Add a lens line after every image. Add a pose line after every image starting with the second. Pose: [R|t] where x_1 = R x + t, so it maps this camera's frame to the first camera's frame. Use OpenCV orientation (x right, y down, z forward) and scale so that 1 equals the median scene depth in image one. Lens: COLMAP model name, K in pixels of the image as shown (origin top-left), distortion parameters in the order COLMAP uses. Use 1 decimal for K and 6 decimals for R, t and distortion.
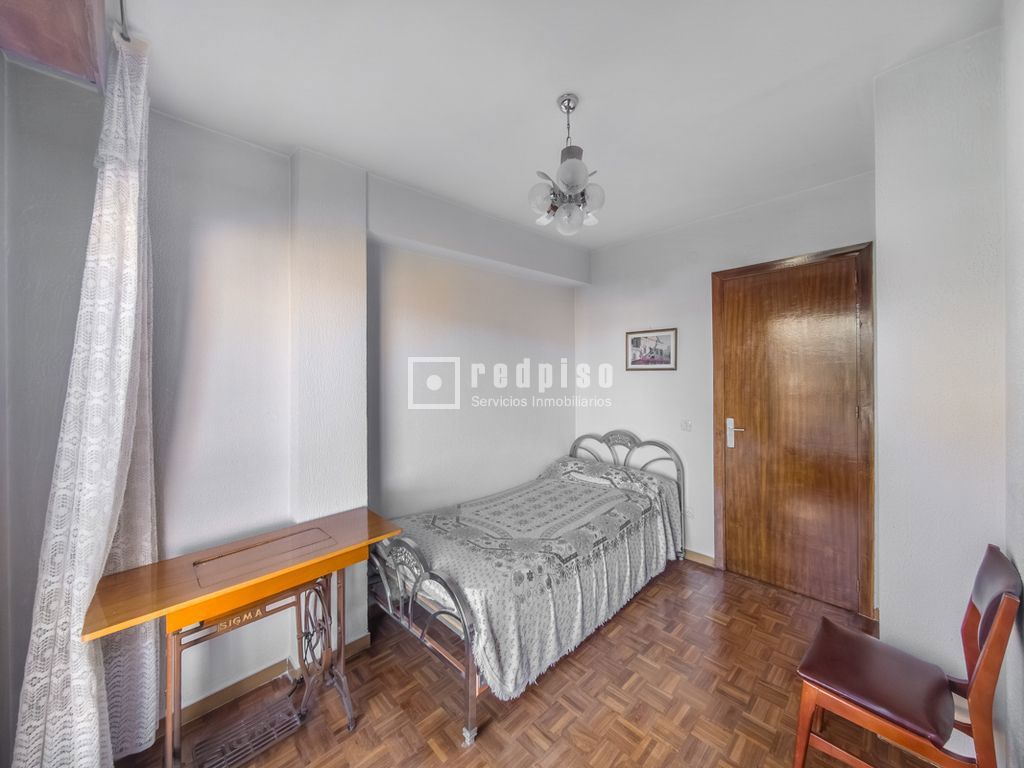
lens RADIAL K [[380.7, 0, 516.4], [0, 380.7, 386.5], [0, 0, 1]] dist [-0.001564, 0.000334]
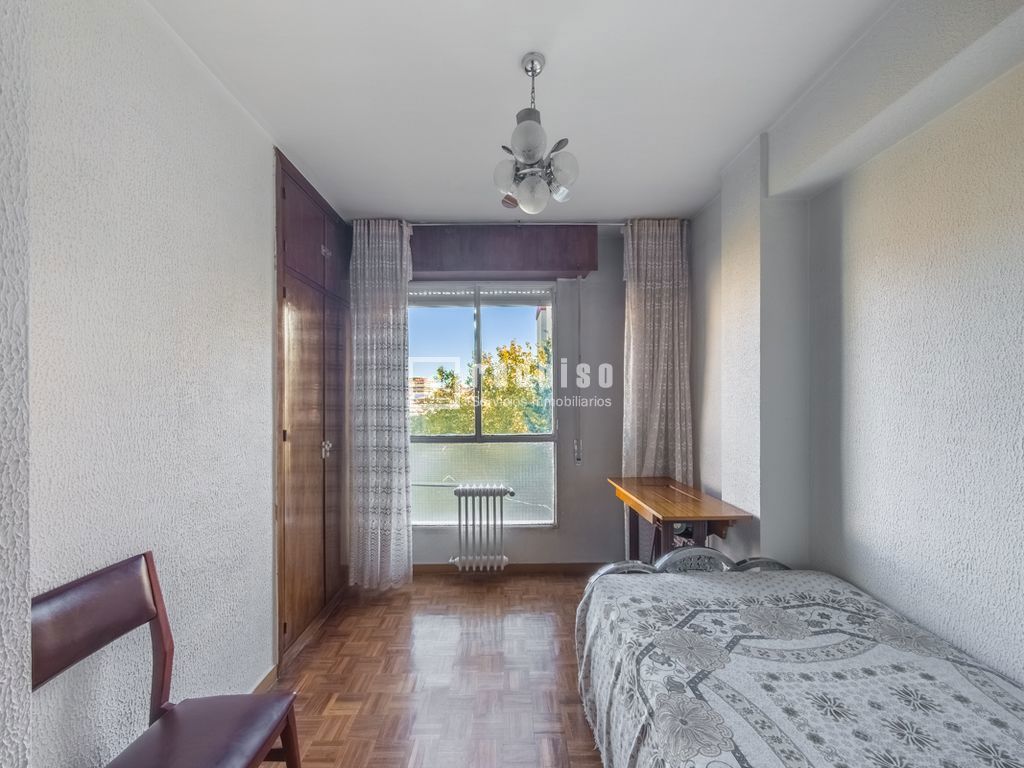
lens RADIAL K [[380.7, 0, 515.4], [0, 380.7, 383.4], [0, 0, 1]] dist [-0.001564, 0.000334]
pose [[-0.657077, 0.006906, -0.753792, 0.574902], [0.007941, 0.999966, 0.002239, 0.000137], [0.753782, -0.004514, -0.657109, 1.051999]]
